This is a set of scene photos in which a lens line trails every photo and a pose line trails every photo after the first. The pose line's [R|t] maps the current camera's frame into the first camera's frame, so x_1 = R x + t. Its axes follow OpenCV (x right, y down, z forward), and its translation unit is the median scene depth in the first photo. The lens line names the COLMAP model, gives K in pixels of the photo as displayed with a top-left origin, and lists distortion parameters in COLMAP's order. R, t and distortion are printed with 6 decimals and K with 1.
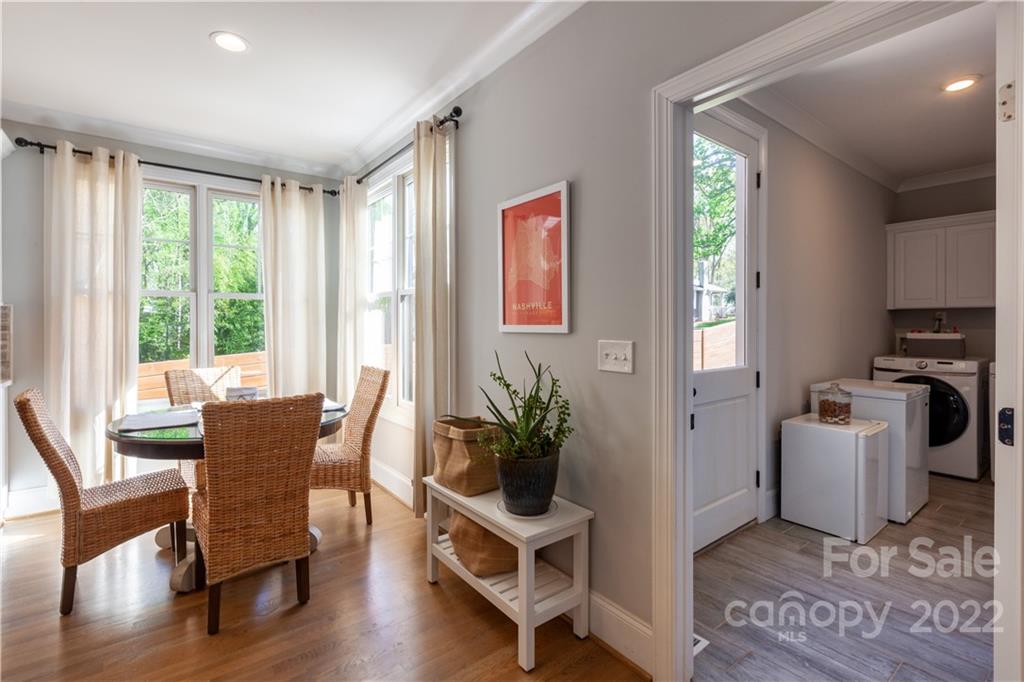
lens RADIAL K [[464.8, 0, 512.9], [0, 464.8, 327.8], [0, 0, 1]] dist [-0.000043, -0.000142]
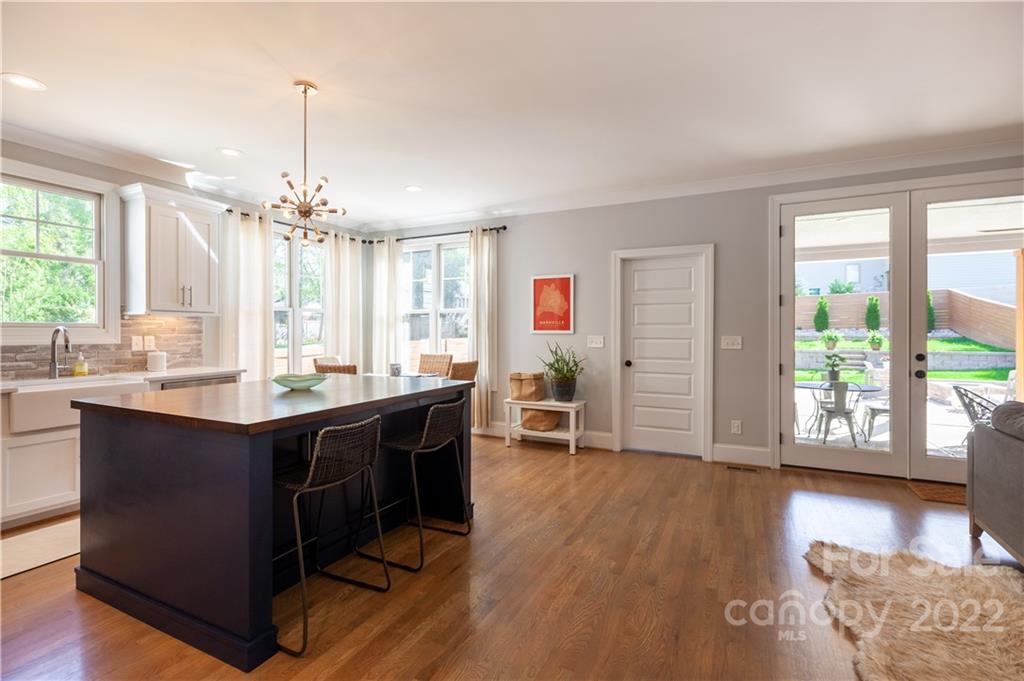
lens RADIAL K [[484.8, 0, 509.1], [0, 484.8, 335.0], [0, 0, 1]] dist [0.001787, -0.000143]
pose [[0.899723, -0.001369, 0.436460, -1.337080], [0.001238, 0.999999, 0.000586, 0.015421], [-0.436460, 0.000013, 0.899724, -1.223250]]
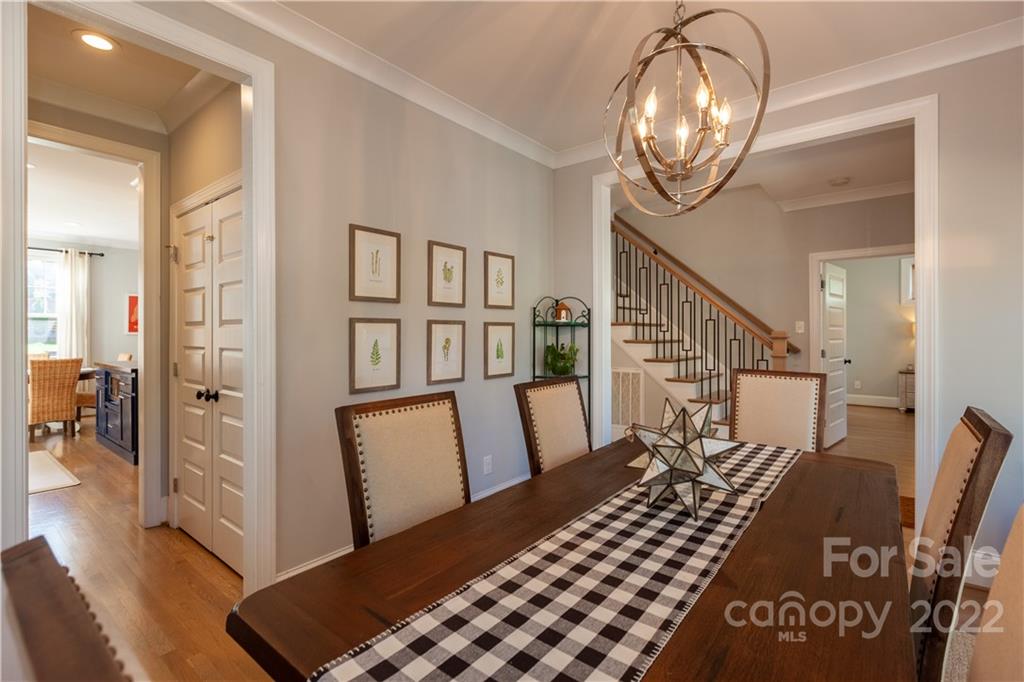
lens RADIAL K [[484.8, 0, 509.1], [0, 484.8, 335.5], [0, 0, 1]] dist [0.001787, -0.000143]
pose [[-0.199756, -0.001445, 0.979845, -4.359266], [0.002759, 0.999994, 0.002038, 0.009416], [-0.979842, 0.003110, -0.199751, -0.961442]]
